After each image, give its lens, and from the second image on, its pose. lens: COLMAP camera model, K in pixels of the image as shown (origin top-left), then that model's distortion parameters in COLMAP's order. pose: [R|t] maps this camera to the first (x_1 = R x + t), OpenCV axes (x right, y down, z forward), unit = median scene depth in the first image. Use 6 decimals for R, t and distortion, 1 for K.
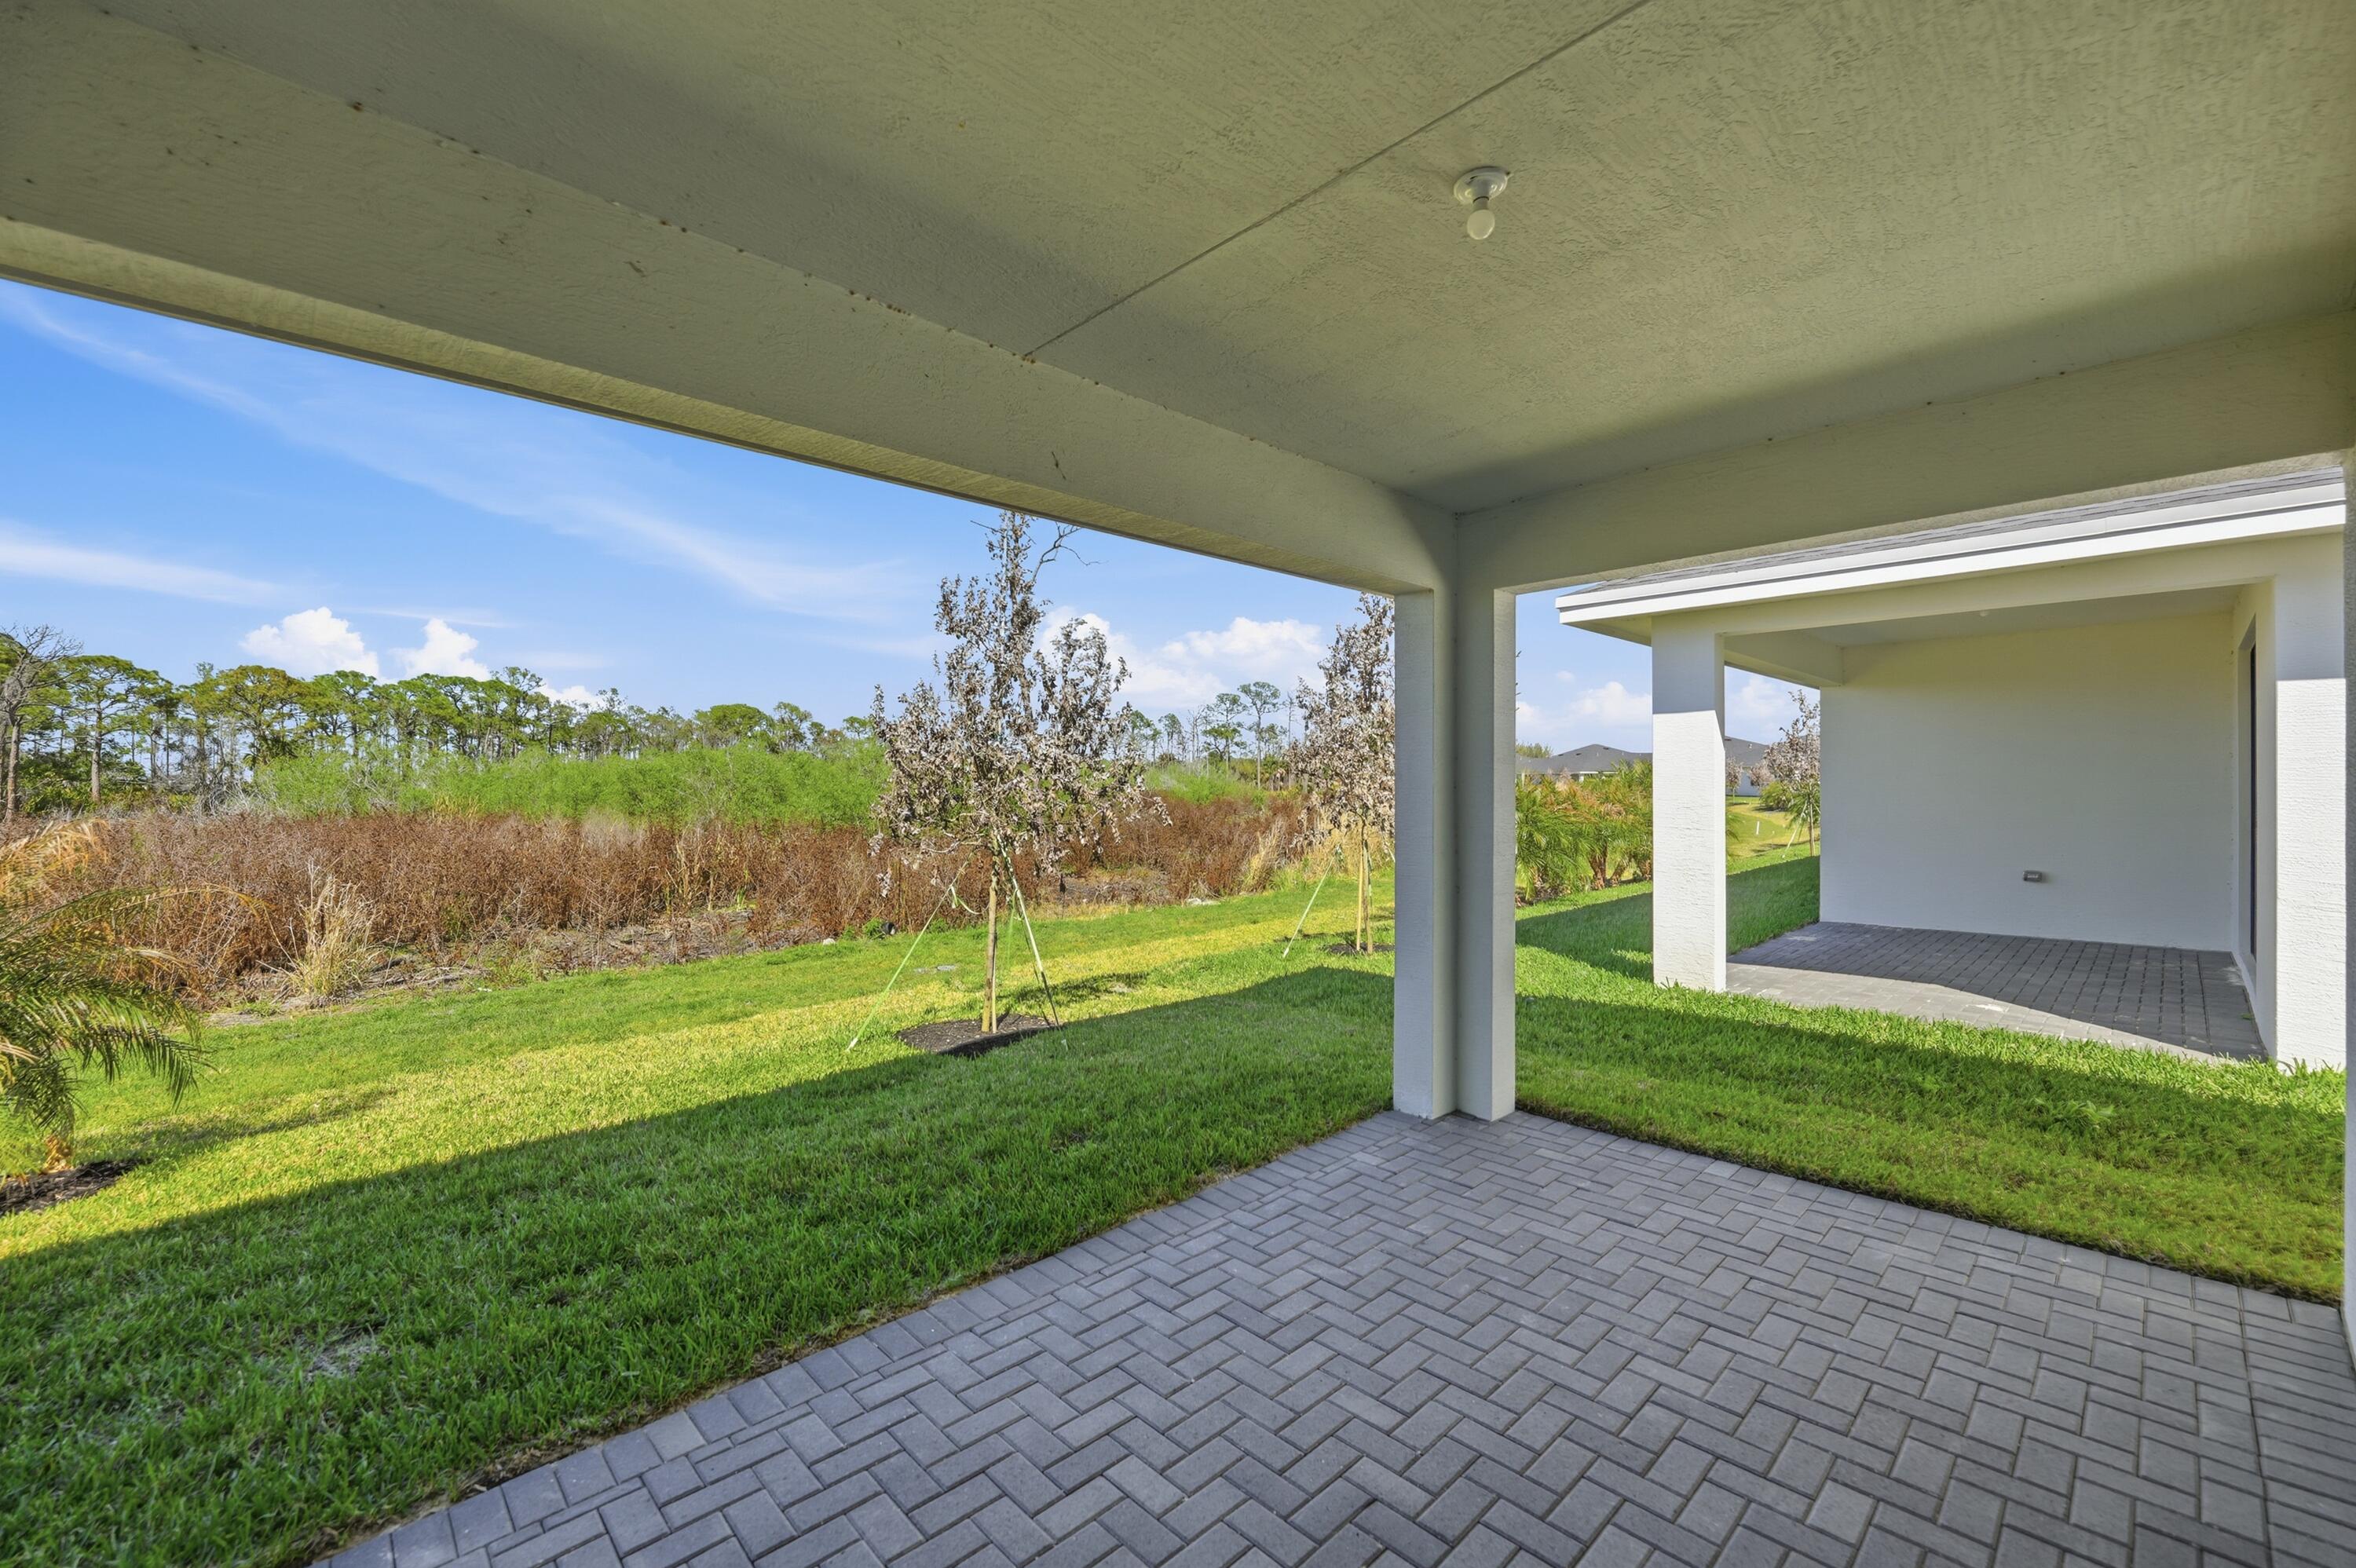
lens RADIAL K [[947.9, 0, 1169.5], [0, 947.9, 781.0], [0, 0, 1]] dist [0.001743, 0.000046]
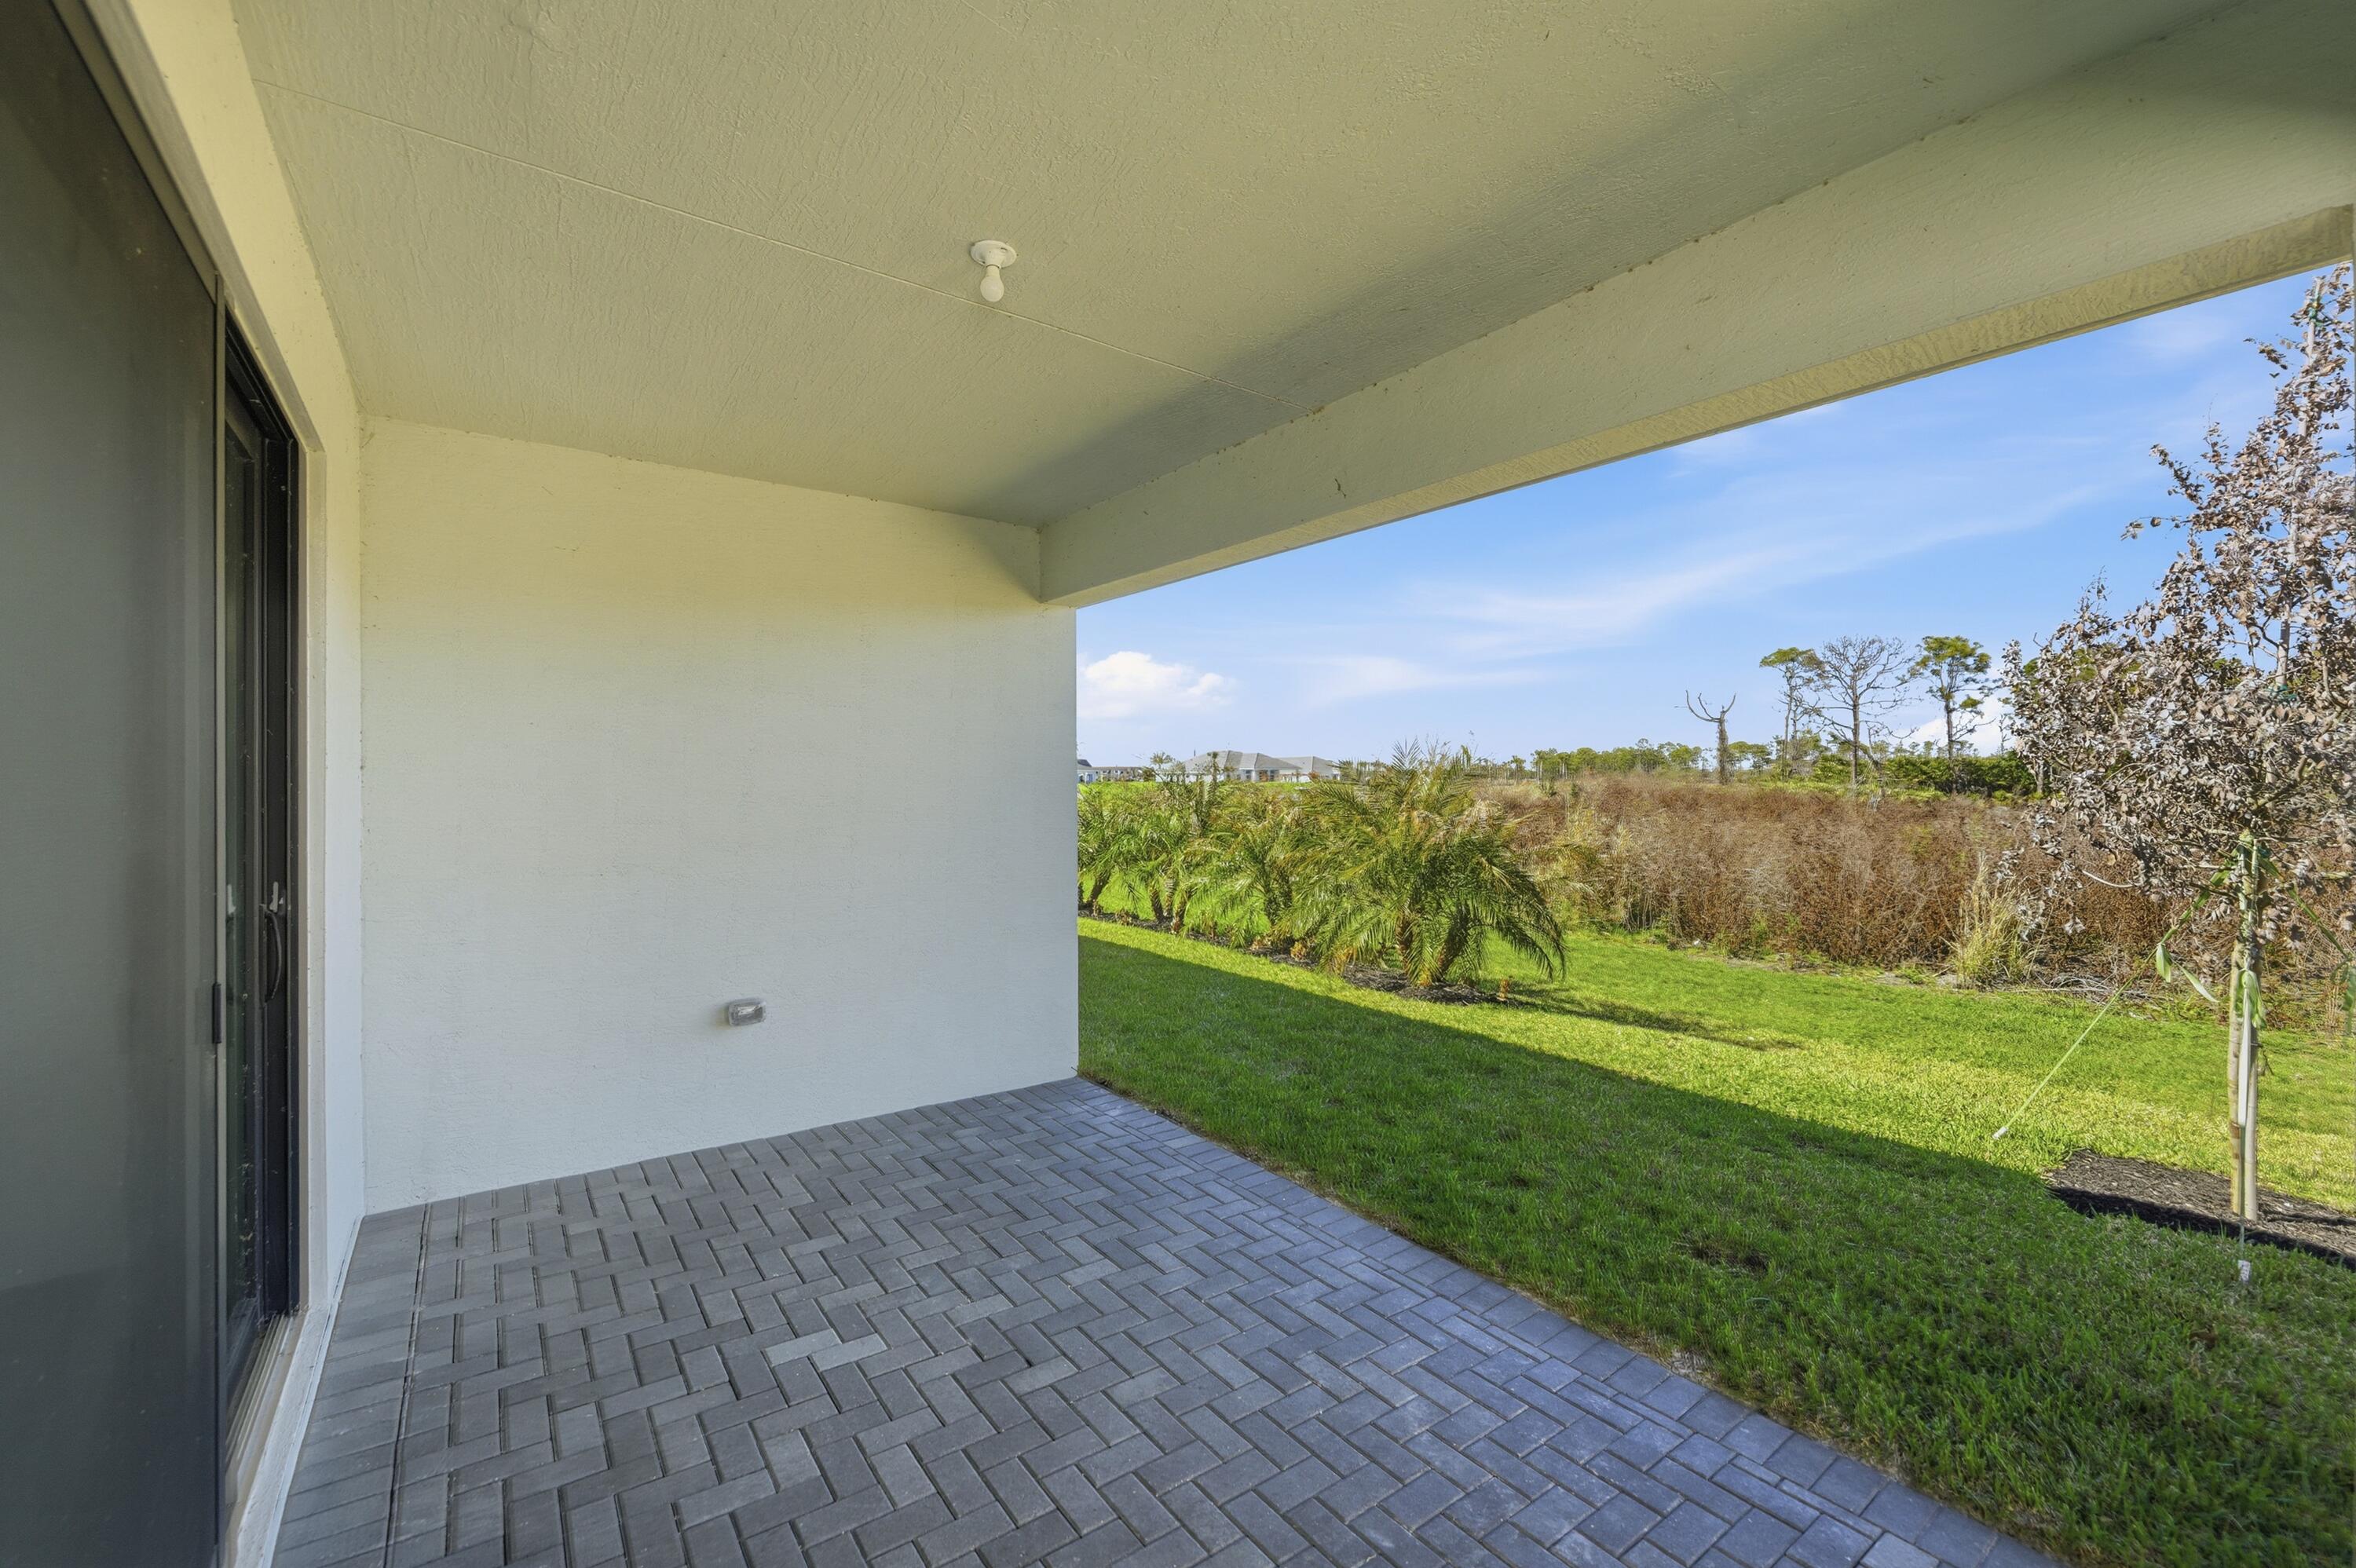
lens RADIAL K [[947.9, 0, 1169.5], [0, 947.9, 781.0], [0, 0, 1]] dist [0.001743, 0.000046]
pose [[-0.120499, 0.006040, -0.992695, 0.979982], [0.001373, 0.999982, 0.005918, -0.002627], [0.992713, -0.000650, -0.120505, 0.925074]]
